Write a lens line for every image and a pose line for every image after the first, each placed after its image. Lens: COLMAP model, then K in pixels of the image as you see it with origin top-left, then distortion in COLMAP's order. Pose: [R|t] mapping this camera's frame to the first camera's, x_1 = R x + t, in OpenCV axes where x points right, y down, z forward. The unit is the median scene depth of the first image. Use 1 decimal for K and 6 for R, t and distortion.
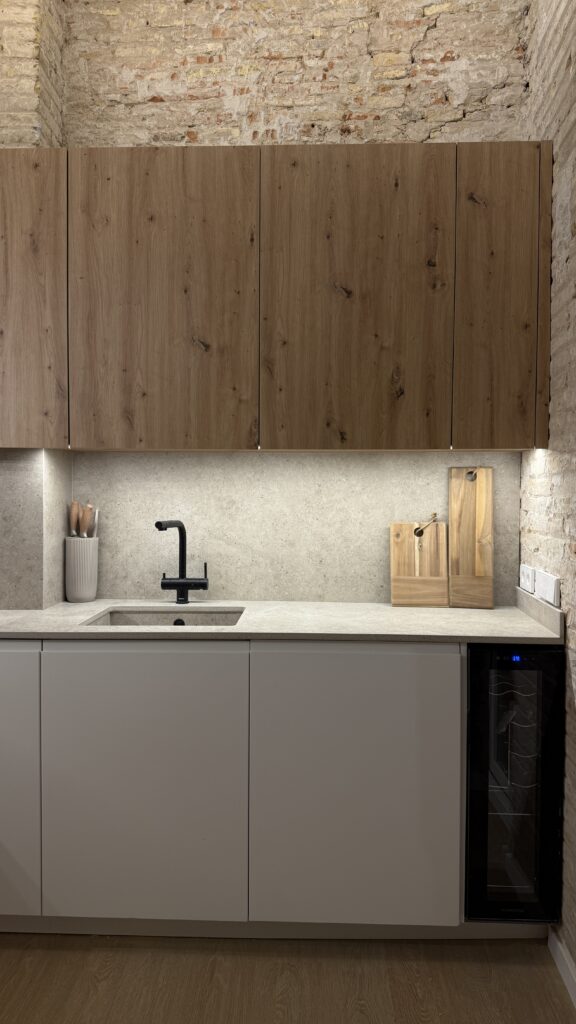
lens RADIAL K [[711.2, 0, 287.4], [0, 711.2, 511.9], [0, 0, 1]] dist [0.038972, -0.049101]
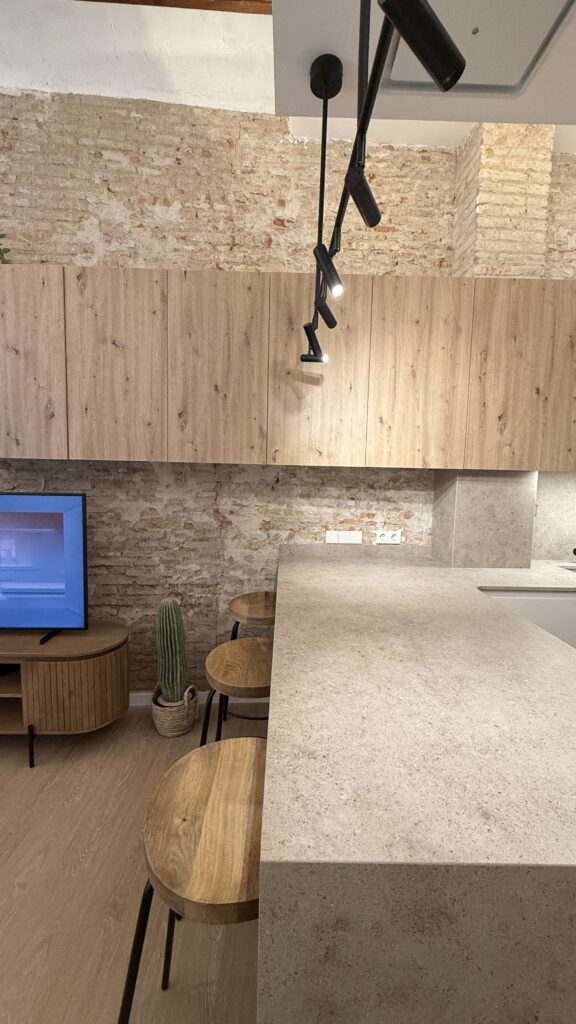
lens RADIAL K [[406.9, 0, 287.3], [0, 406.9, 508.5], [0, 0, 1]] dist [-0.001193, 0.000266]
pose [[0.998963, 0.012168, 0.043864, -1.011349], [-0.014678, 0.998245, 0.057364, -0.049484], [-0.043089, -0.057949, 0.997389, 0.109487]]
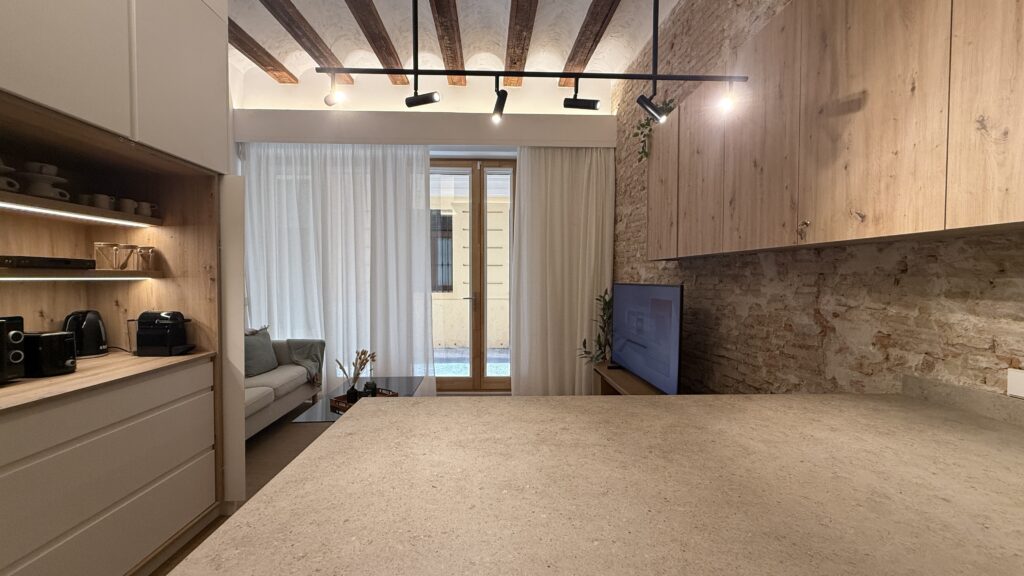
lens RADIAL K [[406.9, 0, 507.9], [0, 406.9, 288.2], [0, 0, 1]] dist [-0.001193, 0.000266]
pose [[0.068395, 0.021304, -0.997431, -0.376660], [-0.034158, 0.999236, 0.019000, -0.020041], [0.997073, 0.032771, 0.069070, 0.508217]]
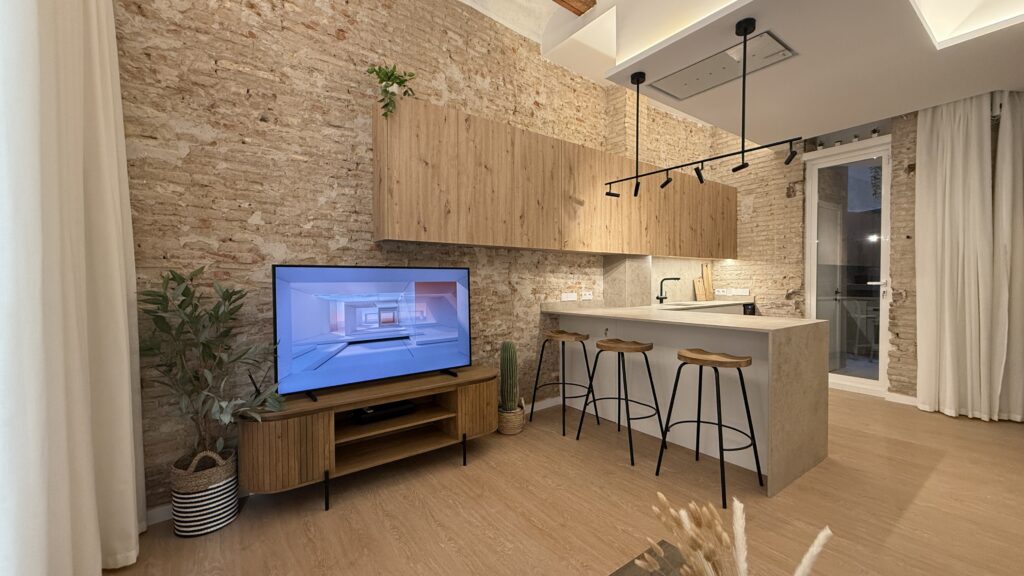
lens RADIAL K [[406.9, 0, 508.2], [0, 406.9, 288.9], [0, 0, 1]] dist [-0.001193, 0.000266]
pose [[0.787374, -0.020748, 0.616126, -2.131074], [0.029873, 0.999544, -0.004516, 0.053876], [-0.615751, 0.021961, 0.787635, -0.054151]]
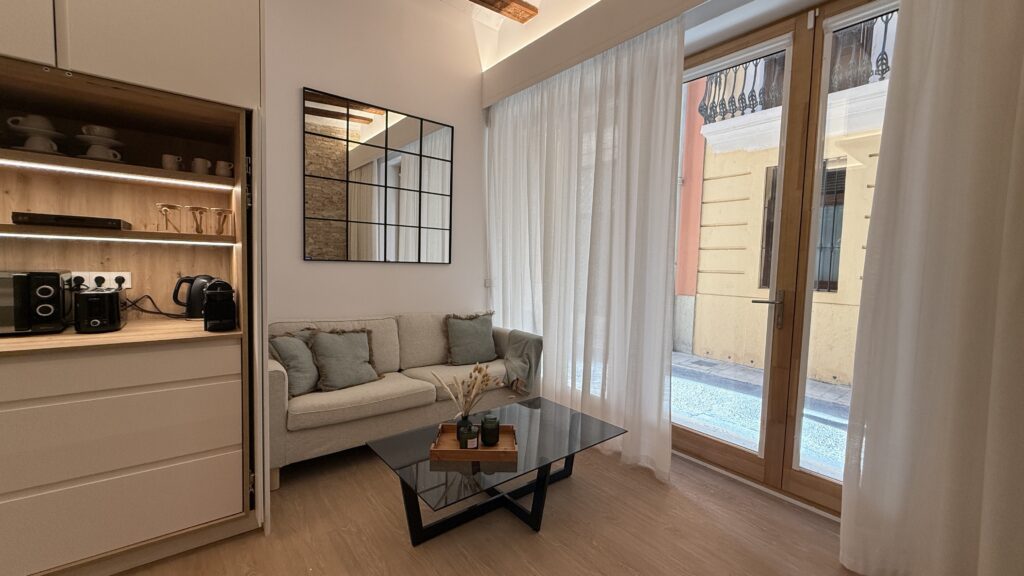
lens RADIAL K [[406.9, 0, 510.4], [0, 406.9, 289.6], [0, 0, 1]] dist [-0.001193, 0.000266]
pose [[-0.759815, 0.015301, -0.649959, -1.281931], [-0.053978, 0.994787, 0.086520, -0.007453], [0.647895, 0.100822, -0.755028, 0.815816]]
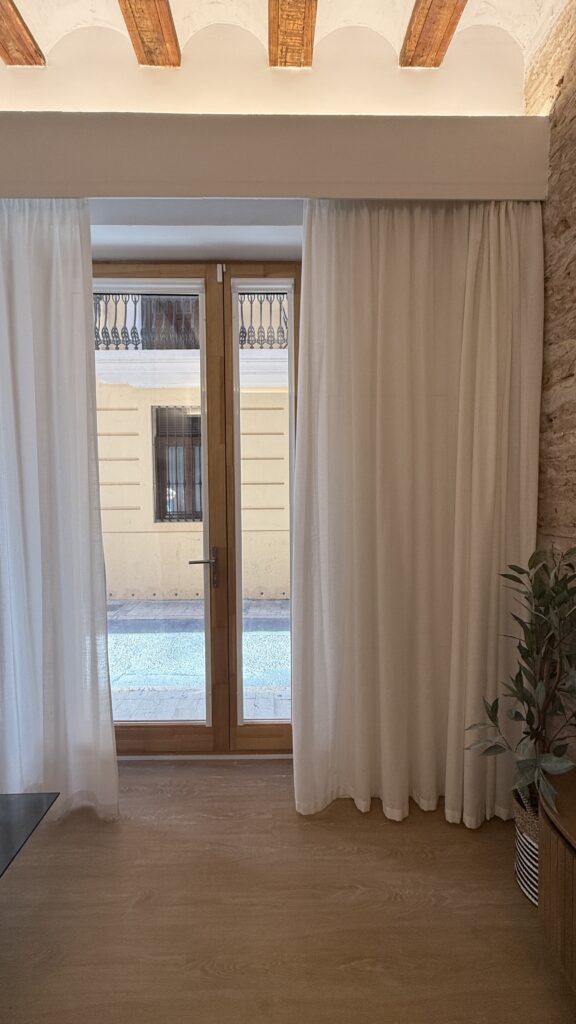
lens RADIAL K [[406.9, 0, 288.3], [0, 406.9, 509.2], [0, 0, 1]] dist [-0.001193, 0.000266]
pose [[0.048582, 0.036381, -0.998156, -1.486009], [-0.023764, 0.999096, 0.035259, -0.086841], [0.998536, 0.022007, 0.049403, 0.608248]]
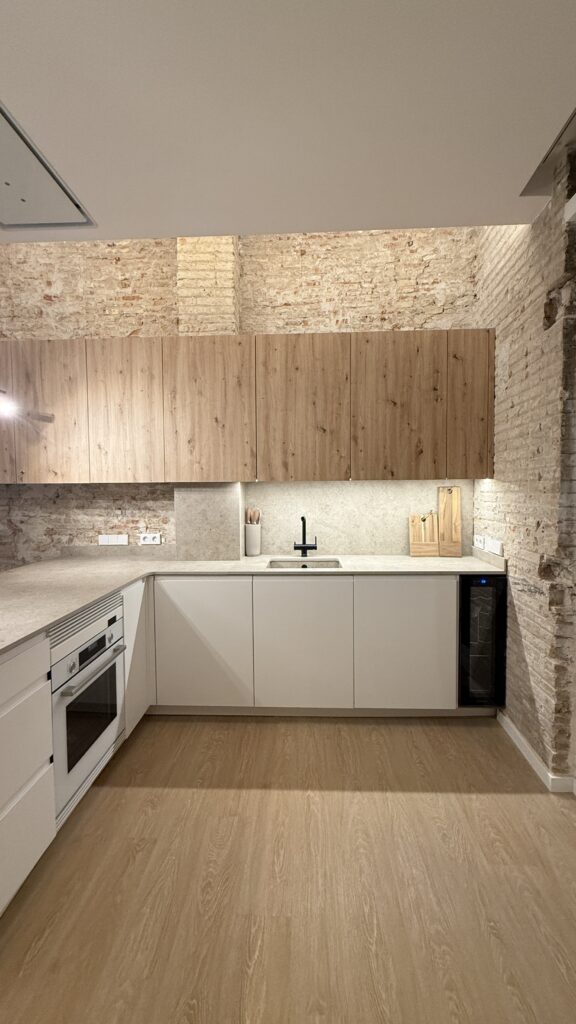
lens RADIAL K [[406.9, 0, 287.8], [0, 406.9, 508.5], [0, 0, 1]] dist [-0.001193, 0.000266]
pose [[0.999881, -0.013453, -0.007603, -0.209969], [0.013554, 0.999817, 0.013503, -0.026680], [0.007420, -0.013605, 0.999880, -0.163208]]
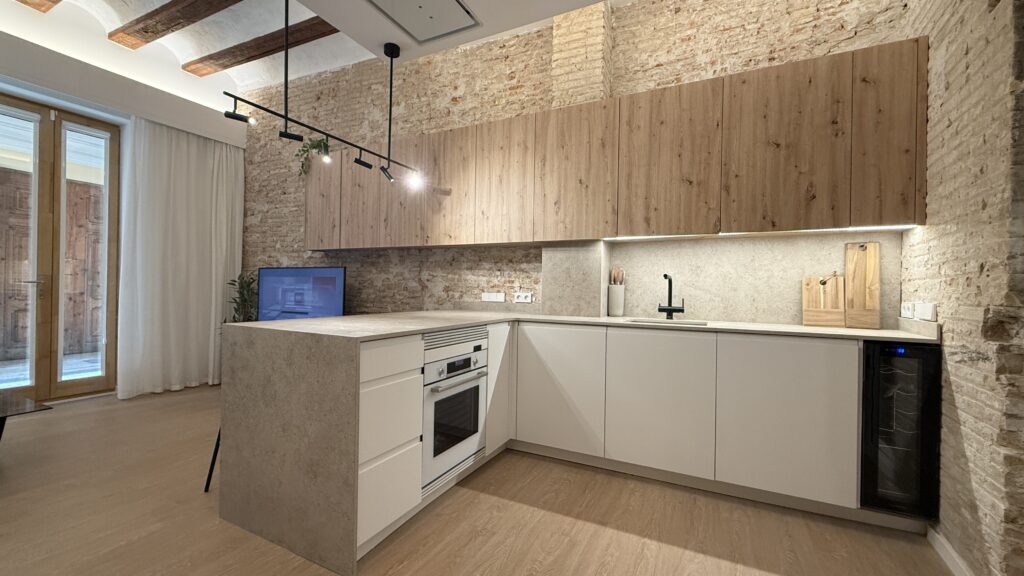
lens RADIAL K [[406.9, 0, 508.4], [0, 406.9, 288.9], [0, 0, 1]] dist [-0.001193, 0.000266]
pose [[0.906277, 0.010984, -0.422542, -0.091275], [-0.026189, 0.999201, -0.030198, 0.103033], [0.421872, 0.038434, 0.905840, -0.201402]]
